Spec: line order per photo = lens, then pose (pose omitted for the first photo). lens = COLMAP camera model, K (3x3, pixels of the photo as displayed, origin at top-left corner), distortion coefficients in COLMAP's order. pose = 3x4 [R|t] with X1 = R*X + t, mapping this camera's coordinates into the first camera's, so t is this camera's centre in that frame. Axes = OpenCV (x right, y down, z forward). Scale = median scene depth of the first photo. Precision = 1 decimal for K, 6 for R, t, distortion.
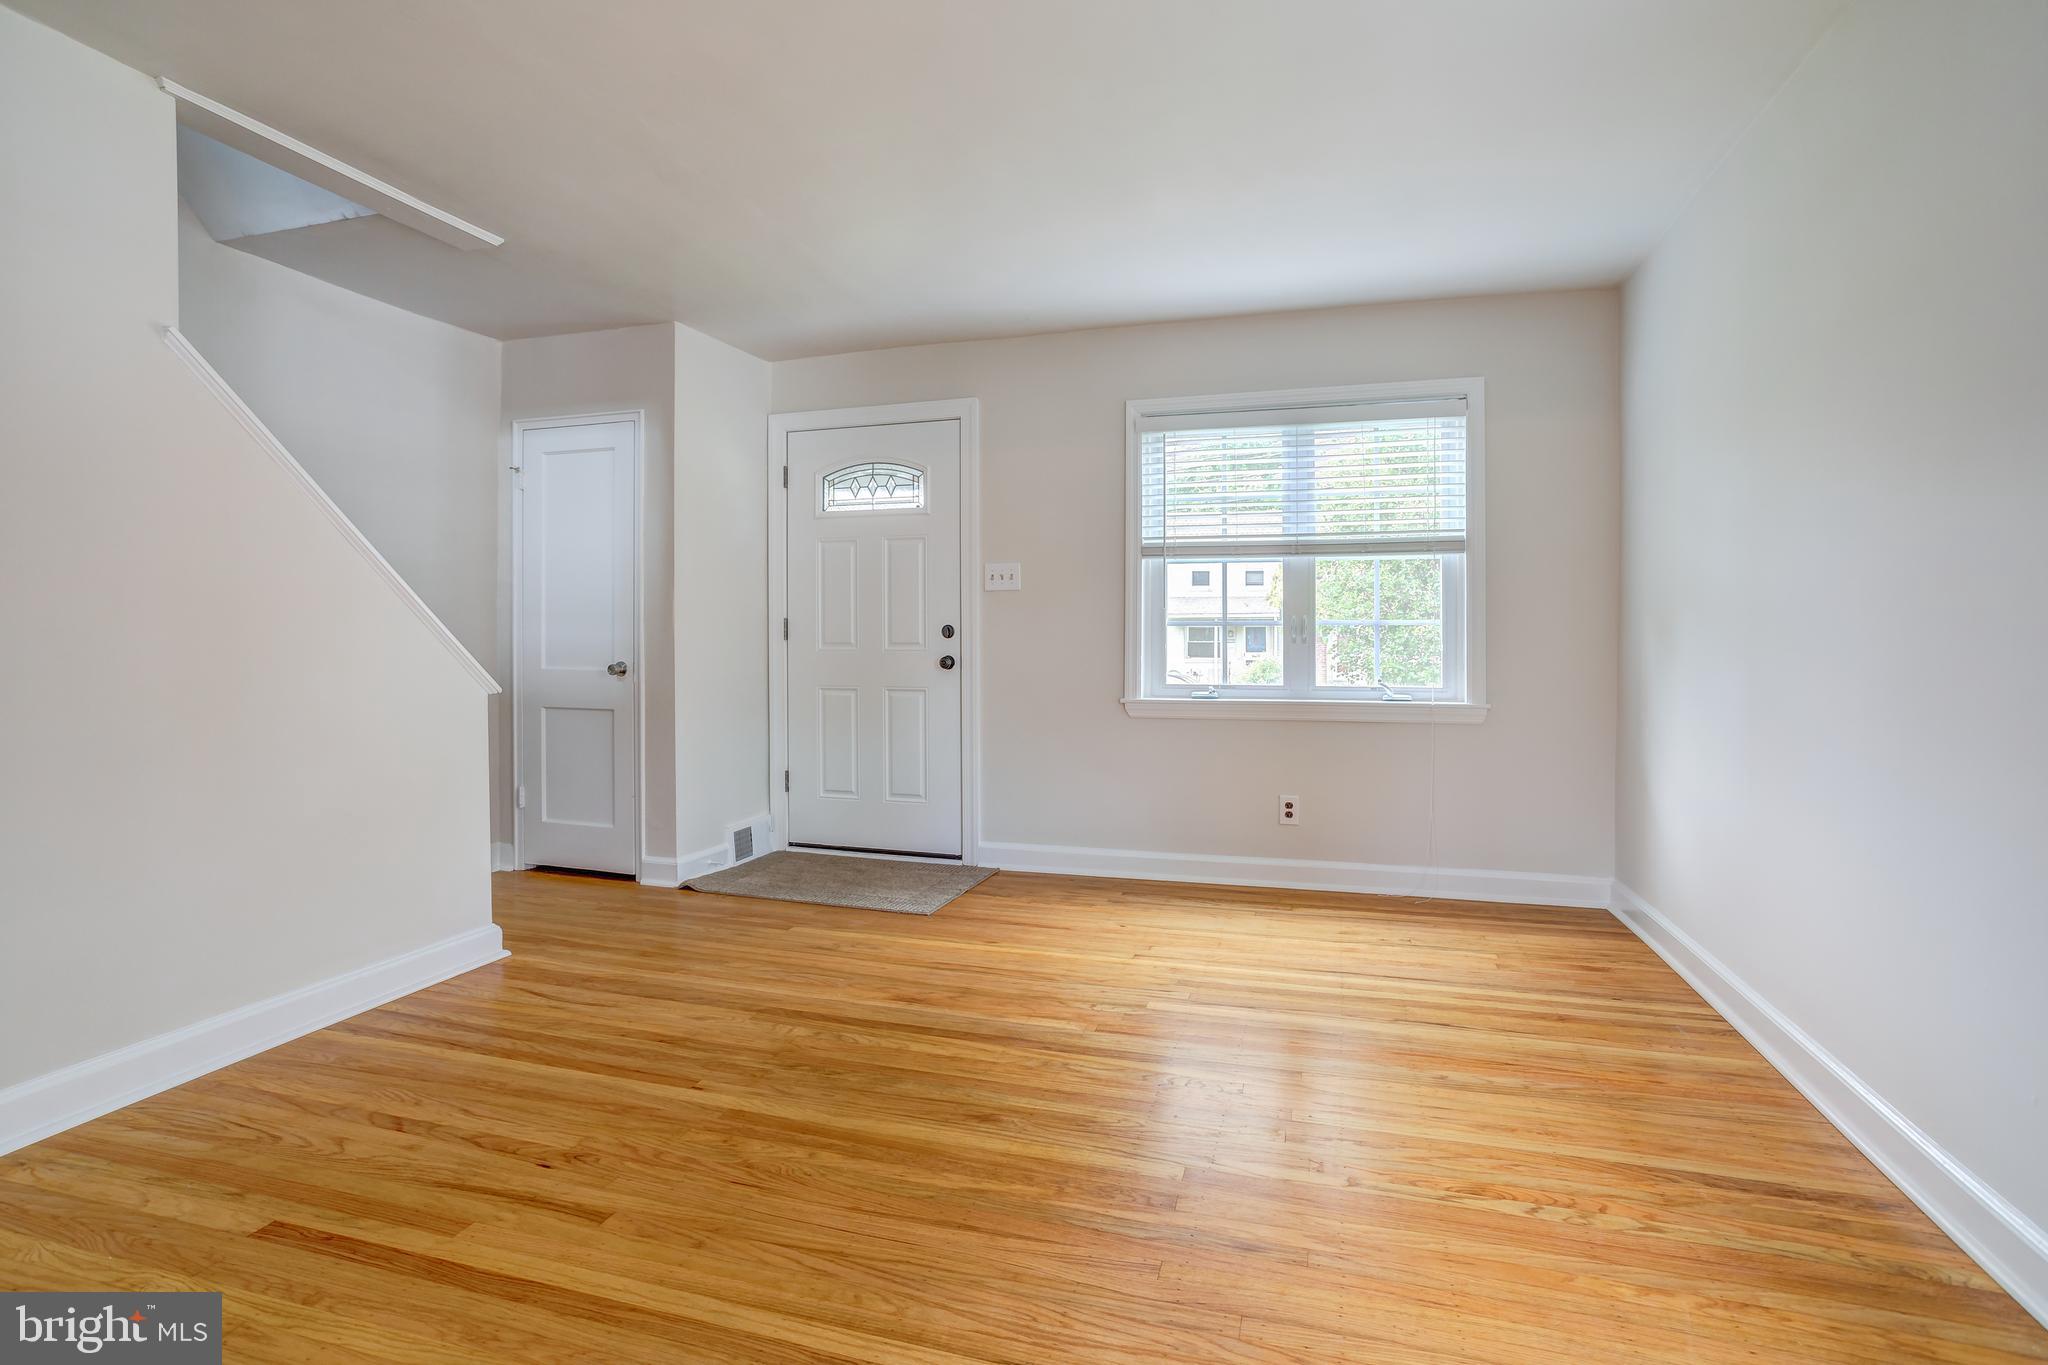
lens RADIAL K [[991.1, 0, 1003.0], [0, 991.1, 644.5], [0, 0, 1]] dist [-0.059243, 0.034573]
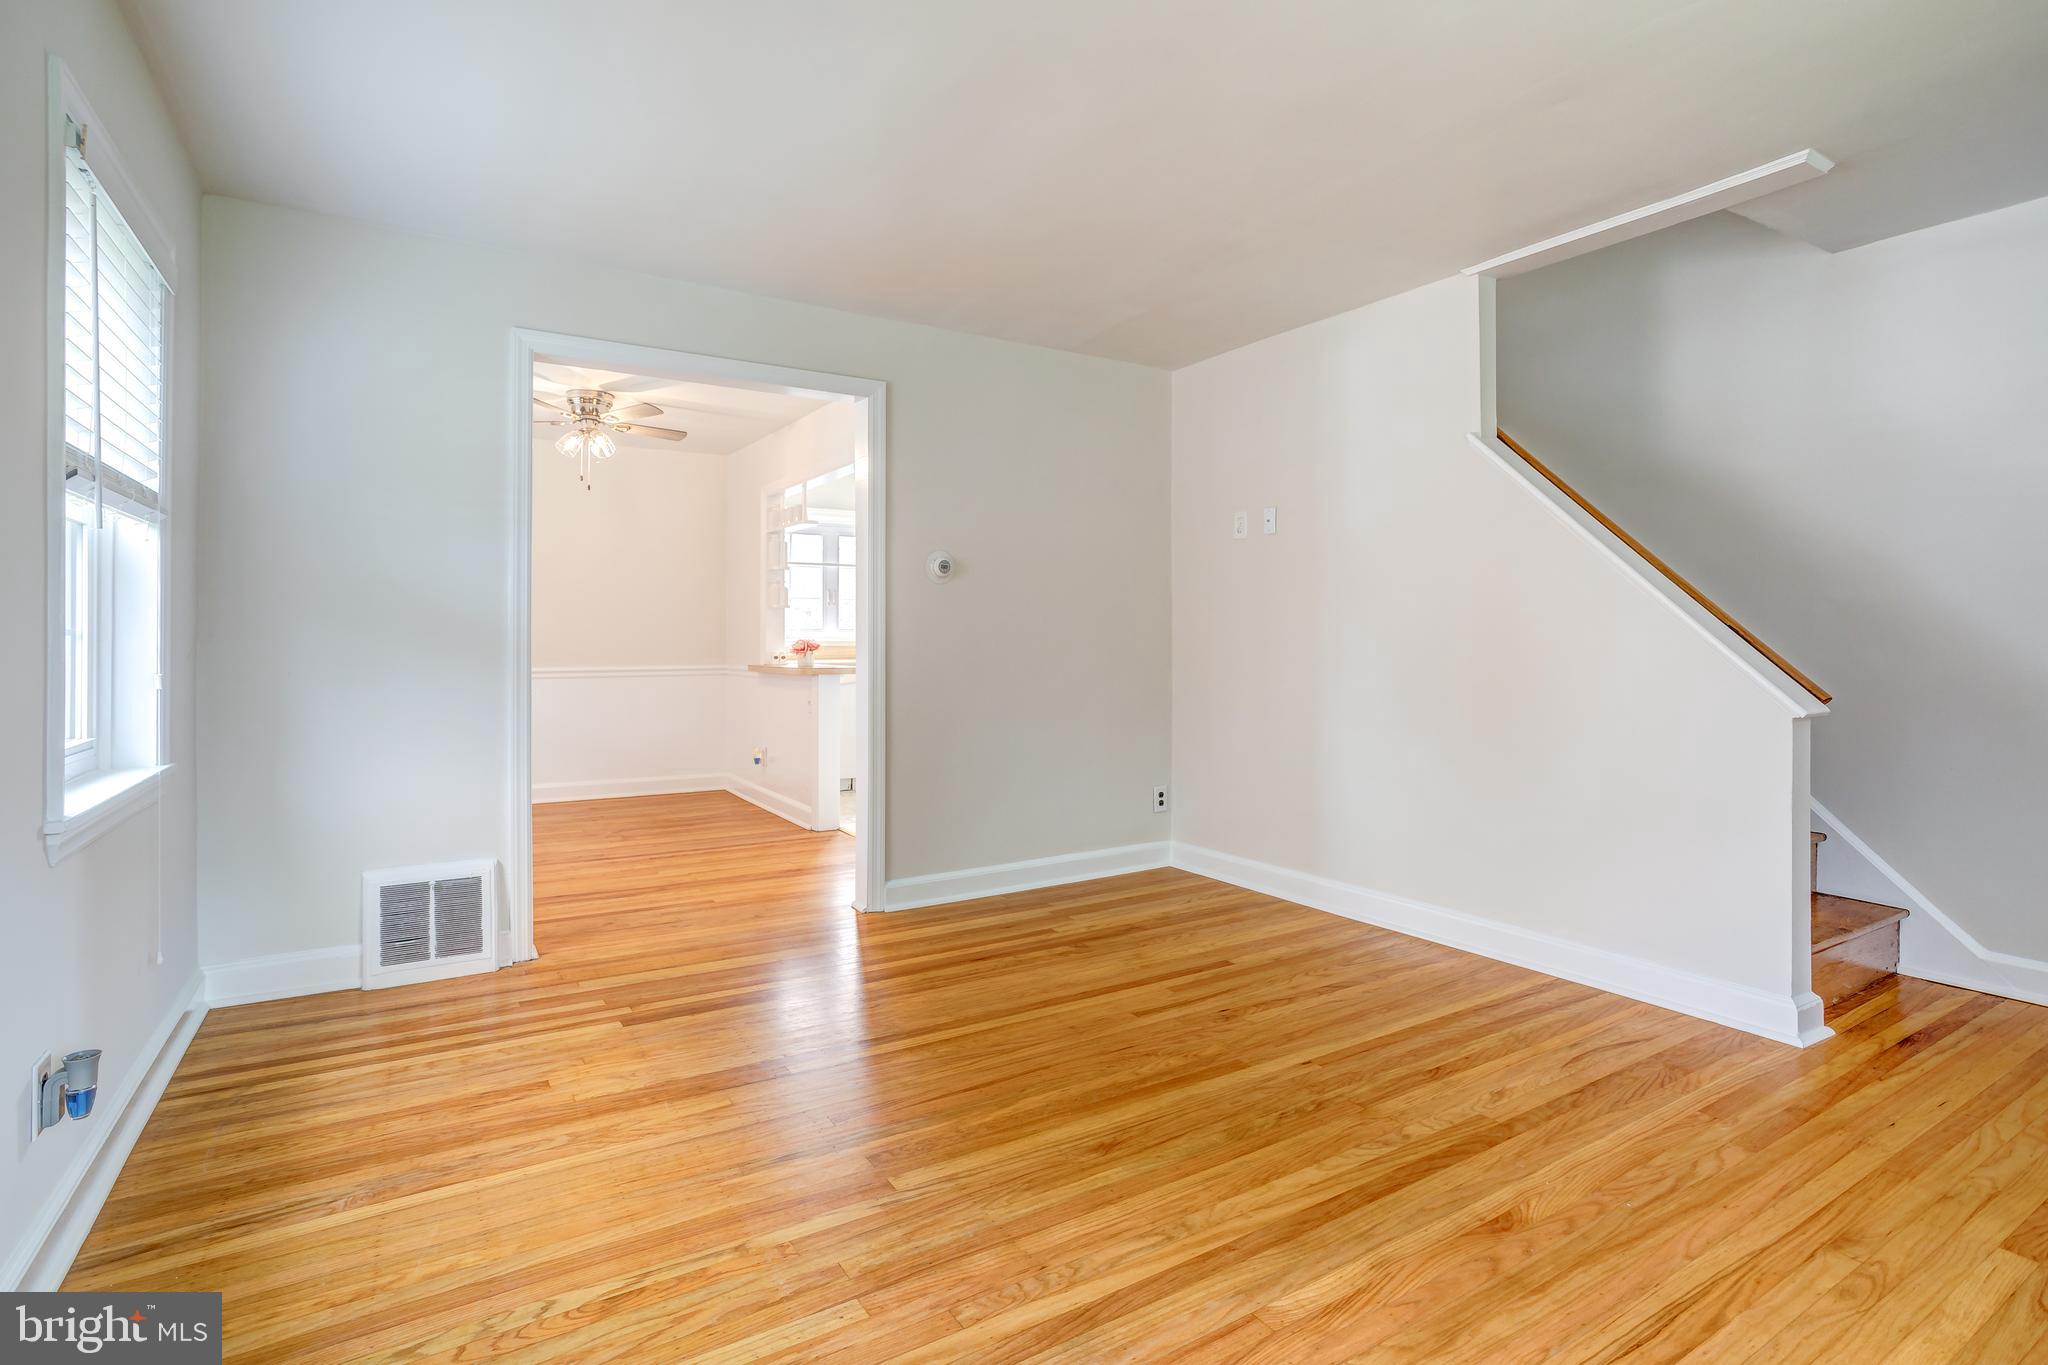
lens RADIAL K [[991.1, 0, 1003.0], [0, 991.1, 644.5], [0, 0, 1]] dist [-0.059243, 0.034573]
pose [[-0.647544, 0.004877, -0.762013, 0.632995], [-0.006809, 0.999903, 0.012186, -0.016434], [0.761998, 0.013080, -0.647447, 1.256507]]
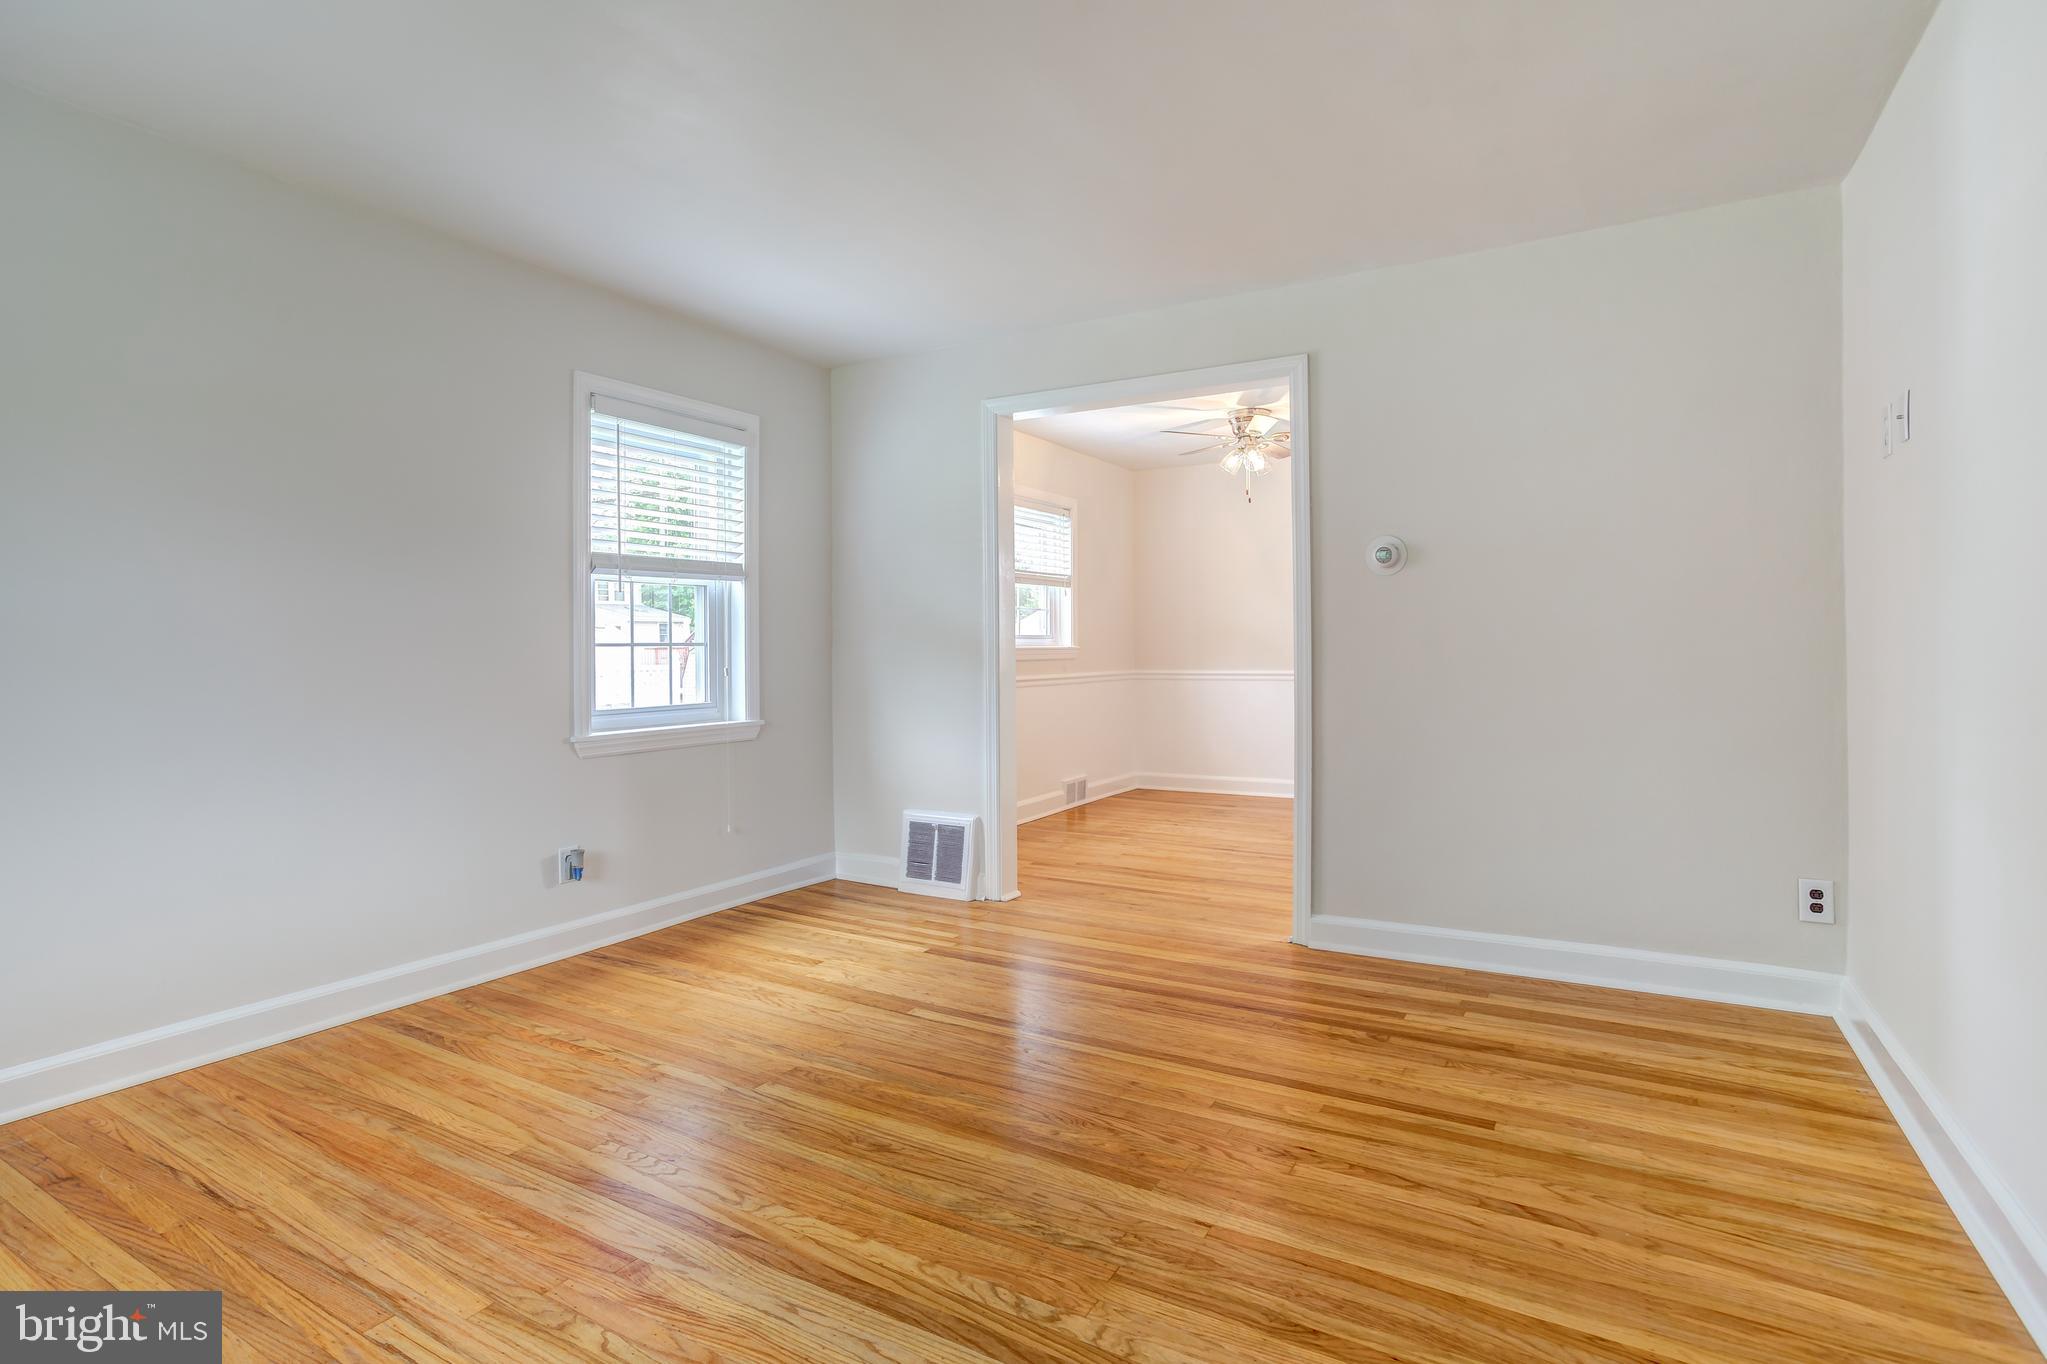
lens RADIAL K [[1025.6, 0, 1011.1], [0, 1025.6, 645.5], [0, 0, 1]] dist [-0.056977, 0.038916]
pose [[-0.976665, 0.009547, 0.214558, -0.298000], [0.011545, 0.999901, 0.008064, -0.018606], [-0.214460, 0.010353, -0.976678, 1.594578]]
